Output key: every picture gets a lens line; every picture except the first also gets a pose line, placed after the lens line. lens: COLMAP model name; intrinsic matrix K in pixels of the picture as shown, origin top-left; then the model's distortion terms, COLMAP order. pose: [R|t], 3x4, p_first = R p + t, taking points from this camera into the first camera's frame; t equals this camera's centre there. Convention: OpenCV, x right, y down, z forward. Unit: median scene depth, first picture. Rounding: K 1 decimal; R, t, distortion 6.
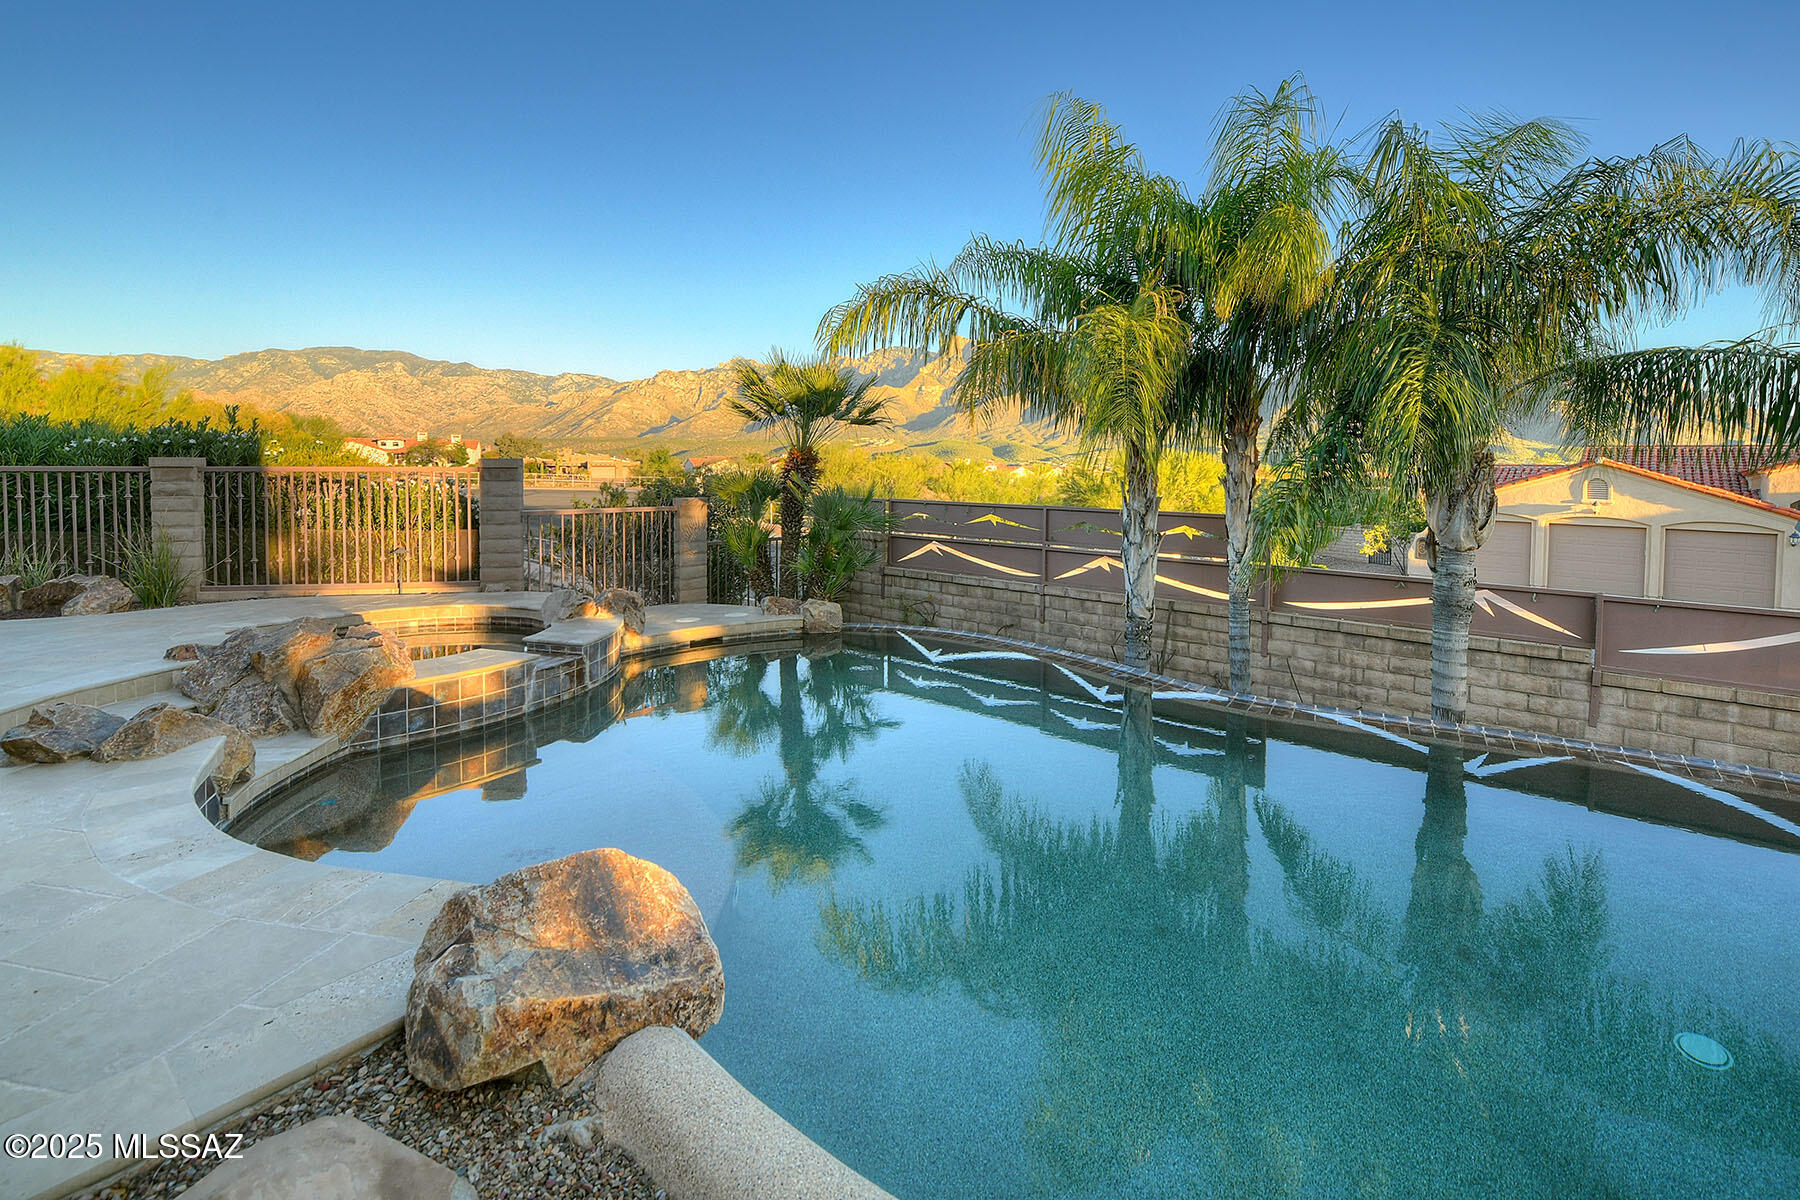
lens RADIAL K [[775.8, 0, 986.7], [0, 775.8, 501.2], [0, 0, 1]] dist [-0.019650, -0.000191]
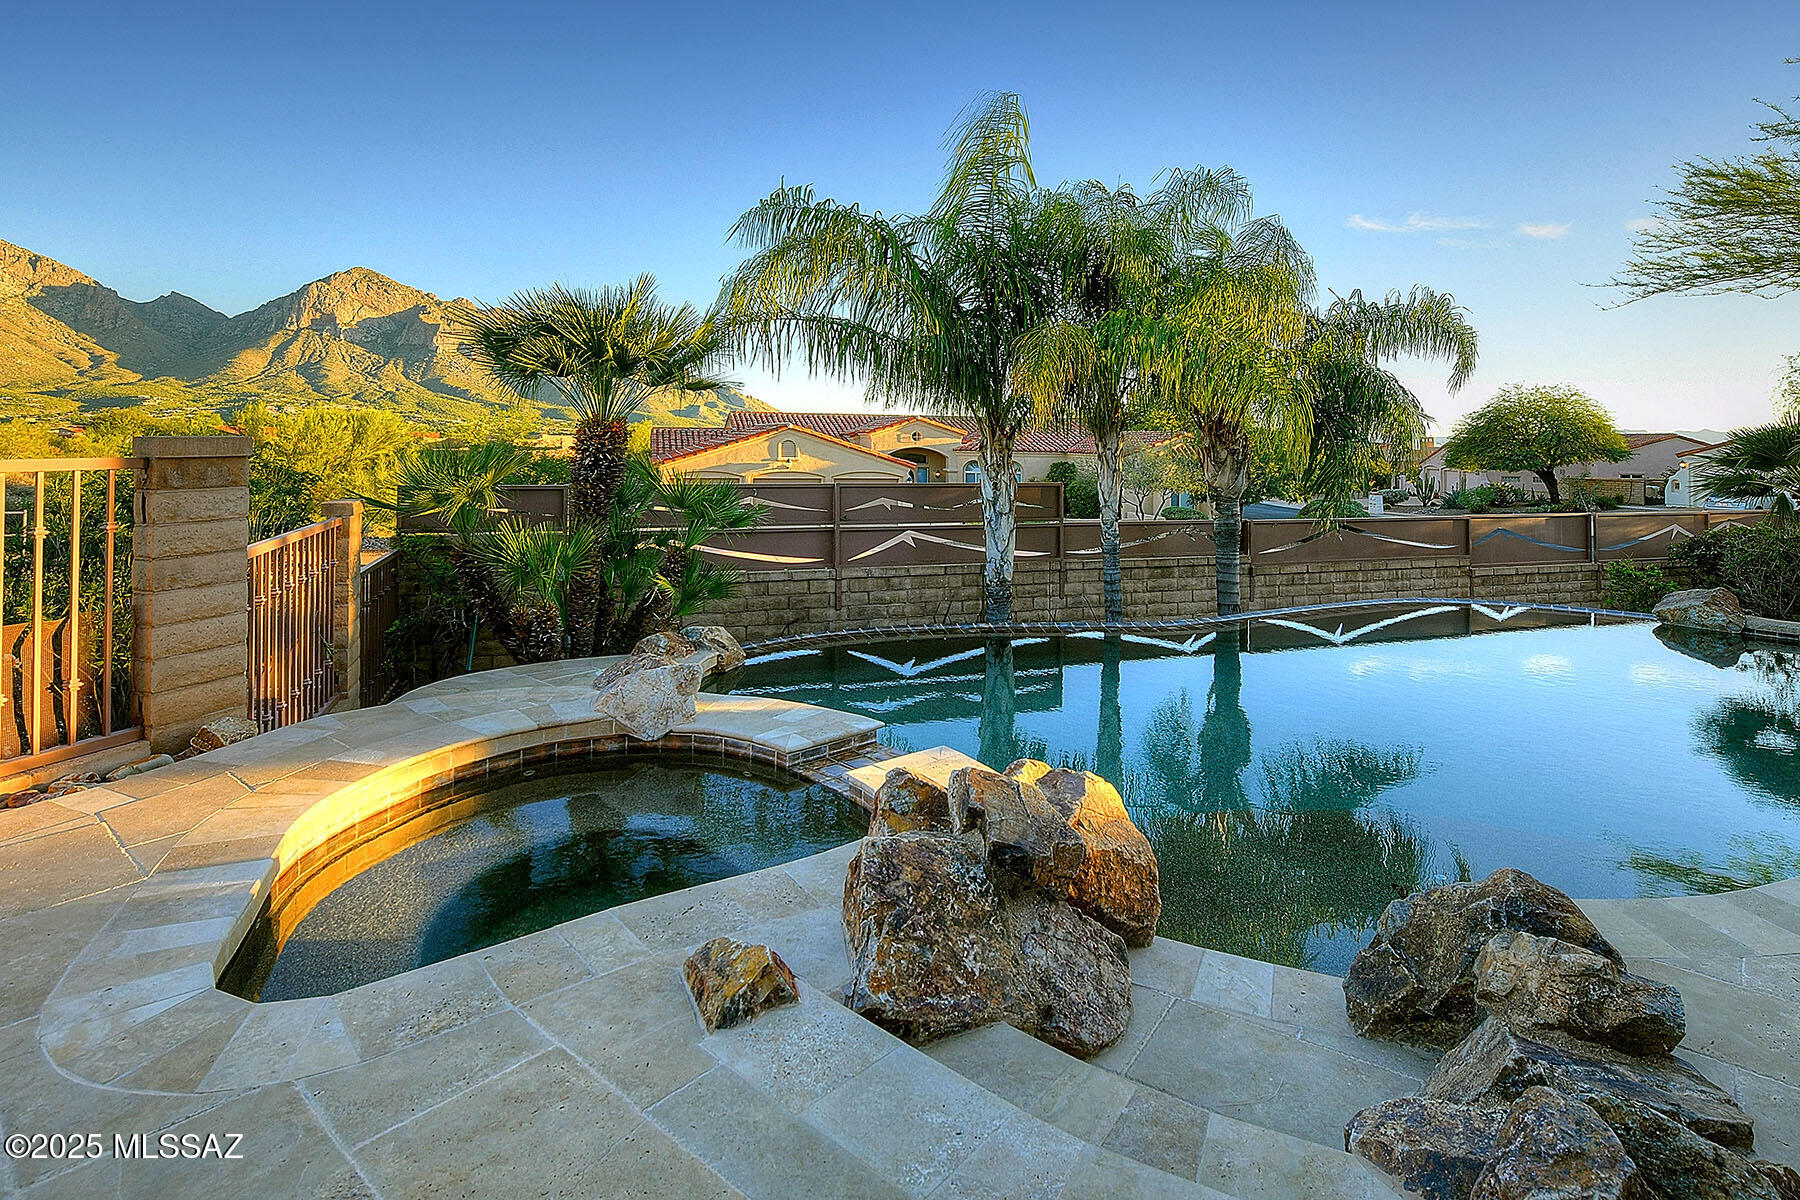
lens RADIAL K [[832.9, 0, 763.8], [0, 832.9, 425.8], [0, 0, 1]] dist [-0.009109, -0.000693]
pose [[0.601831, 0.005888, 0.798602, -0.953184], [0.027983, 0.999203, -0.028456, -0.046007], [-0.798133, 0.039473, 0.601187, 0.564768]]
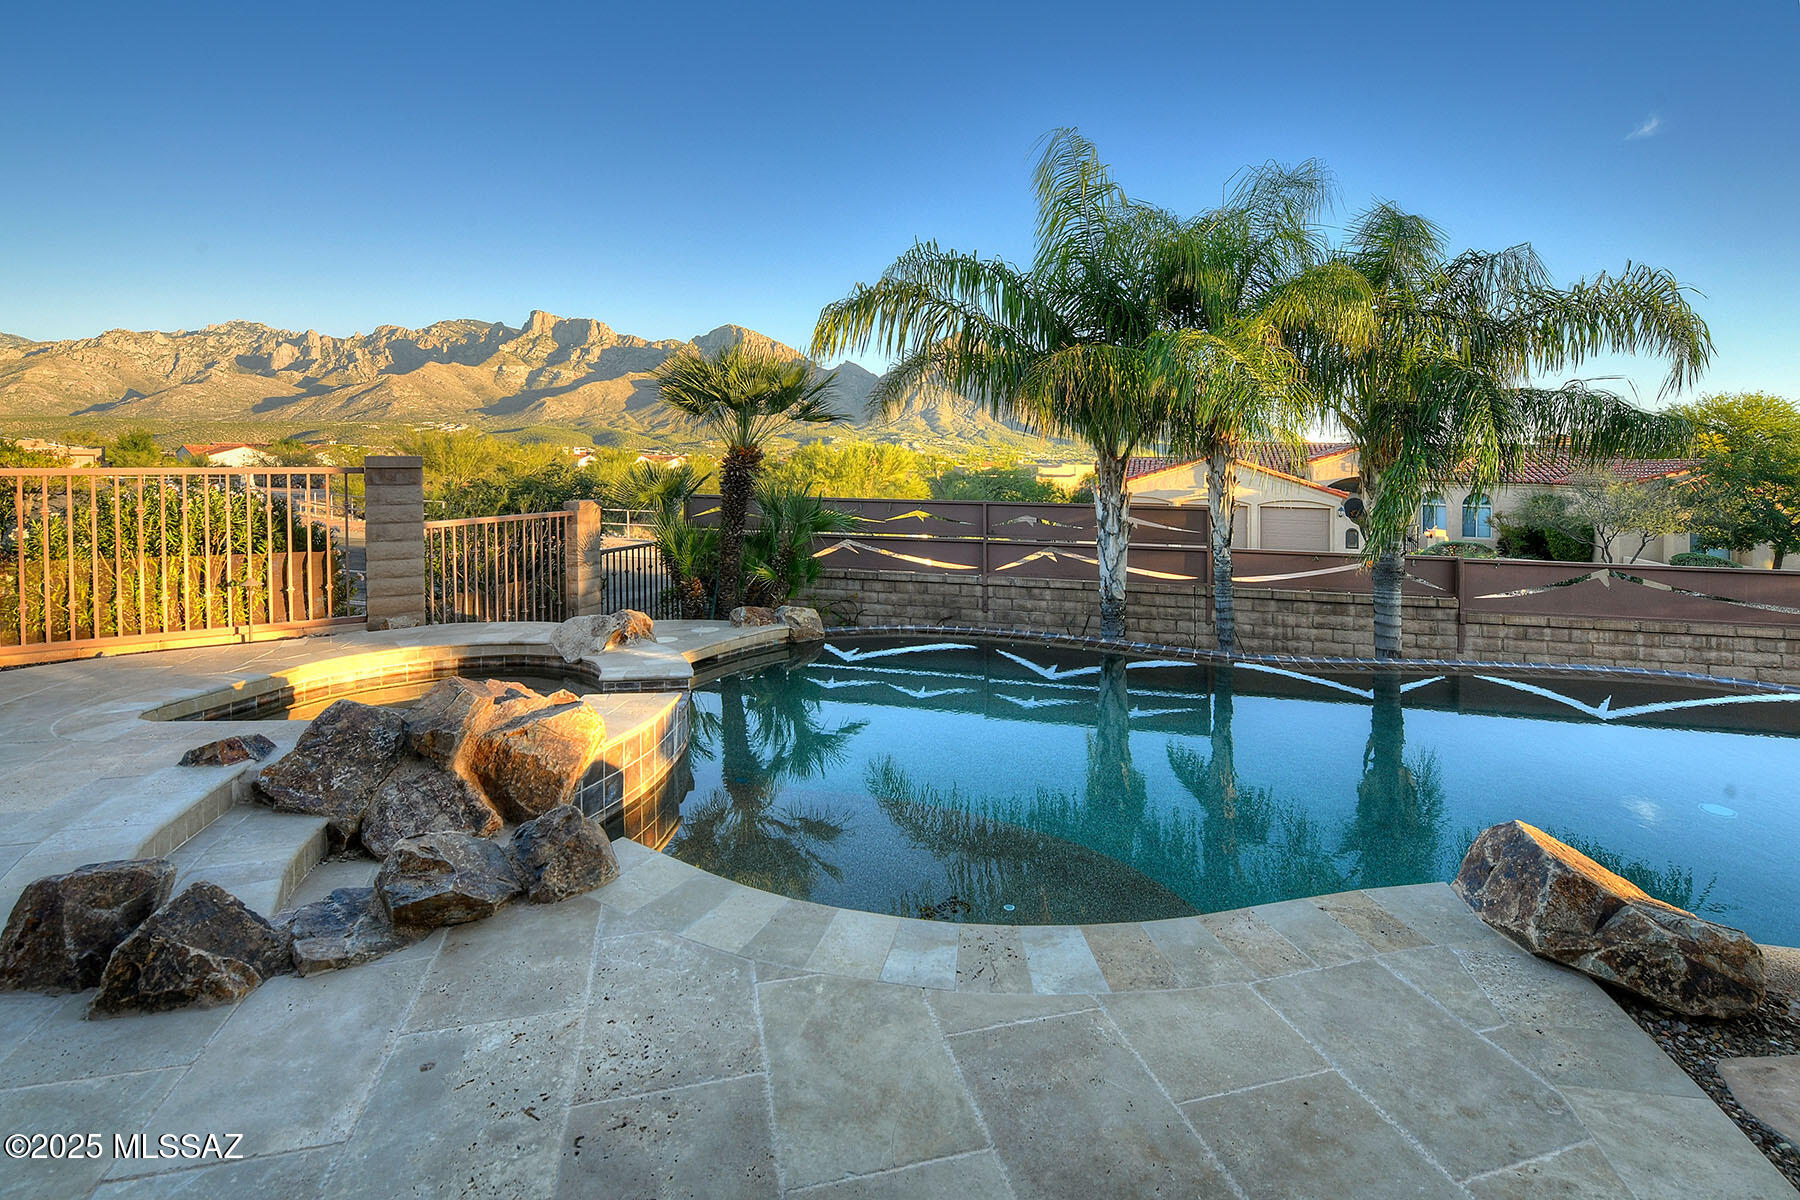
lens RADIAL K [[753.7, 0, 992.1], [0, 753.7, 481.0], [0, 0, 1]] dist [-0.009662, -0.000748]
pose [[0.912046, -0.009307, 0.409982, -0.413445], [0.014258, 0.999858, -0.009022, -0.015133], [-0.409840, 0.014074, 0.912049, 0.070806]]
